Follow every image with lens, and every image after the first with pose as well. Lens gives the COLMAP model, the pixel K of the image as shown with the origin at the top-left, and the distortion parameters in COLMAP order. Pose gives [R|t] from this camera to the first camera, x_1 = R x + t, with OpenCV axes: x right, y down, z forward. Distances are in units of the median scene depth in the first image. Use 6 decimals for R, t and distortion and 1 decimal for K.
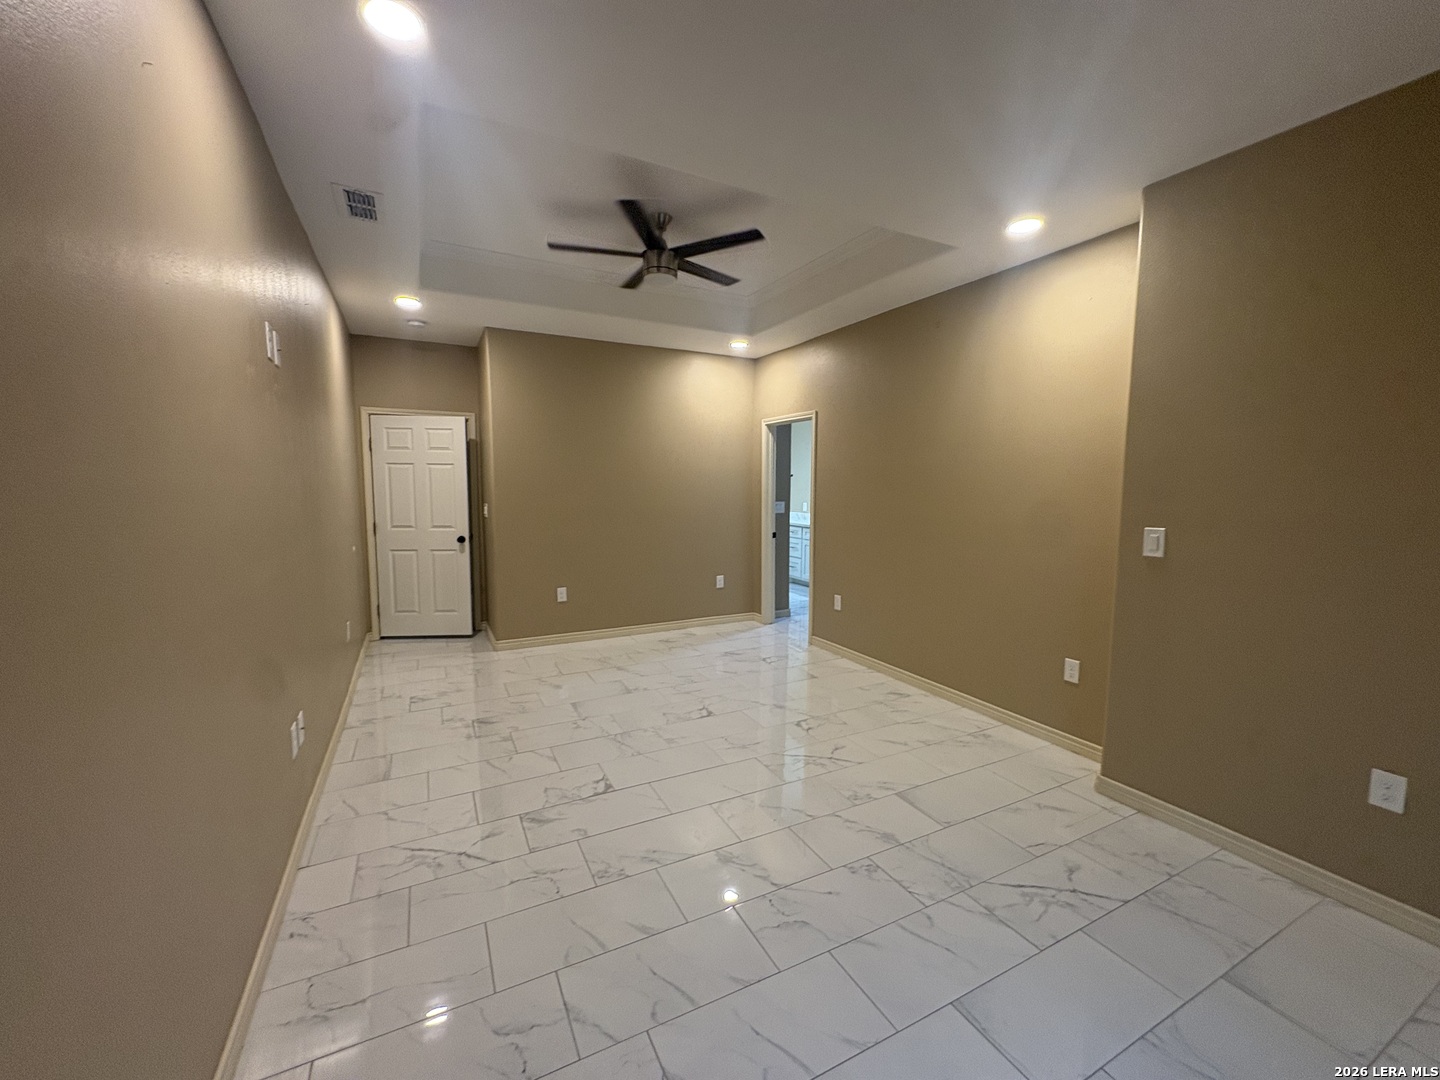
lens RADIAL K [[583.2, 0, 717.3], [0, 583.2, 536.3], [0, 0, 1]] dist [-0.009090, -0.000158]
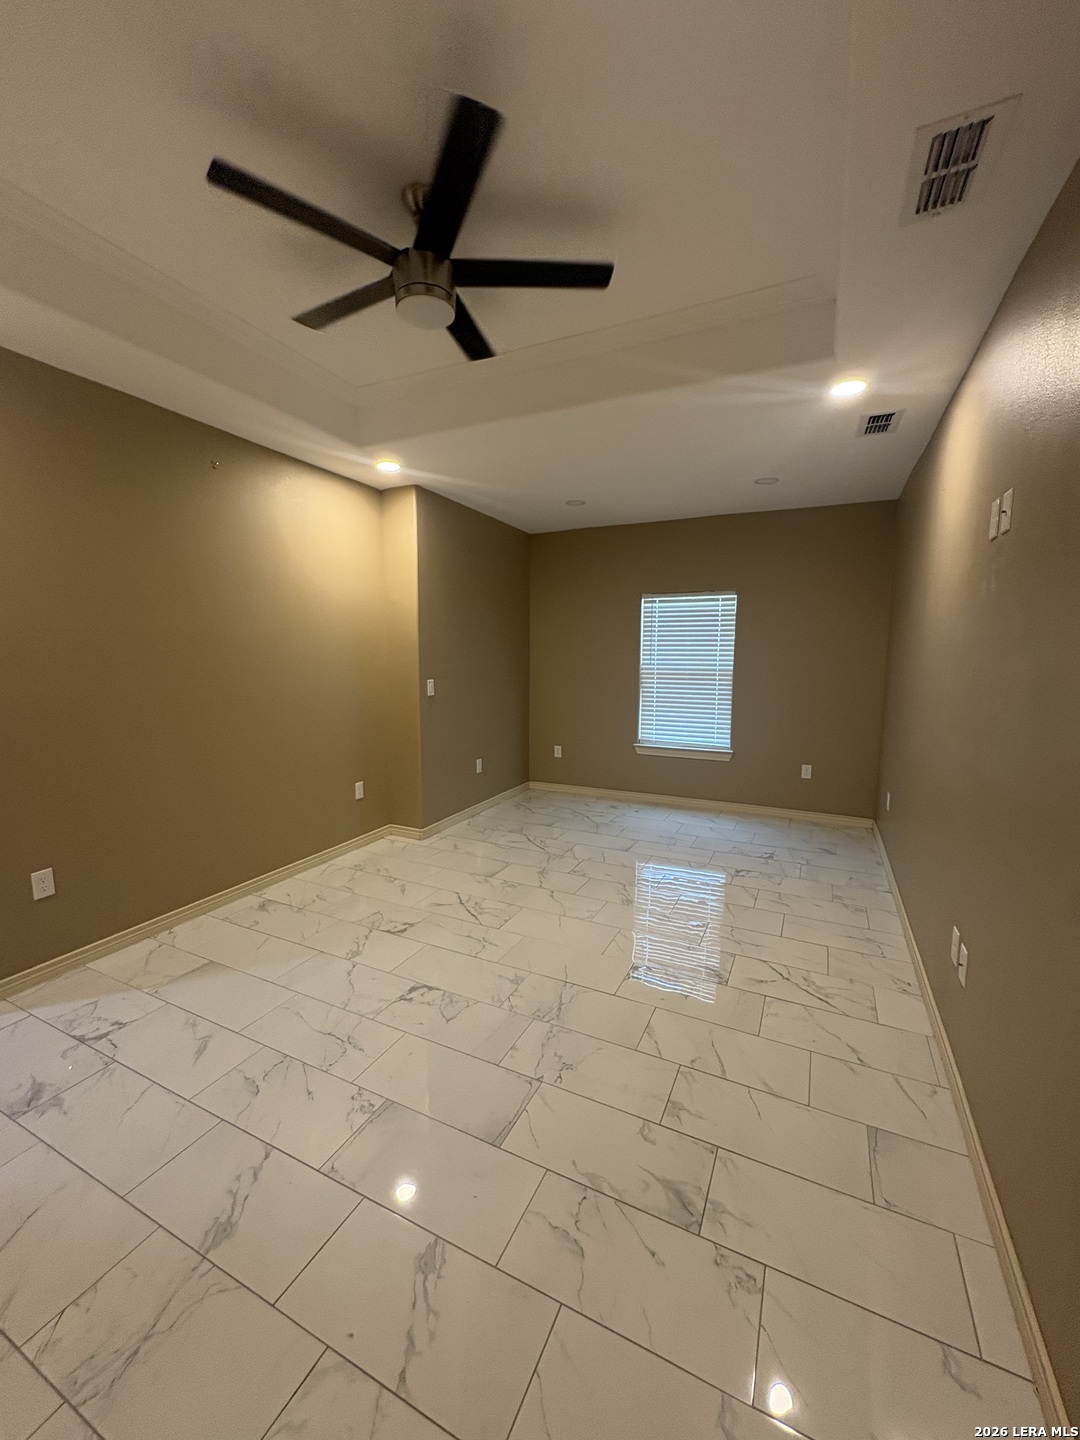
lens RADIAL K [[583.2, 0, 535.1], [0, 583.2, 718.4], [0, 0, 1]] dist [-0.009090, -0.000158]
pose [[-0.603985, -0.102547, 0.790371, -0.731485], [0.059929, 0.983037, 0.173341, -0.155958], [-0.794739, 0.152061, -0.587594, 1.459460]]
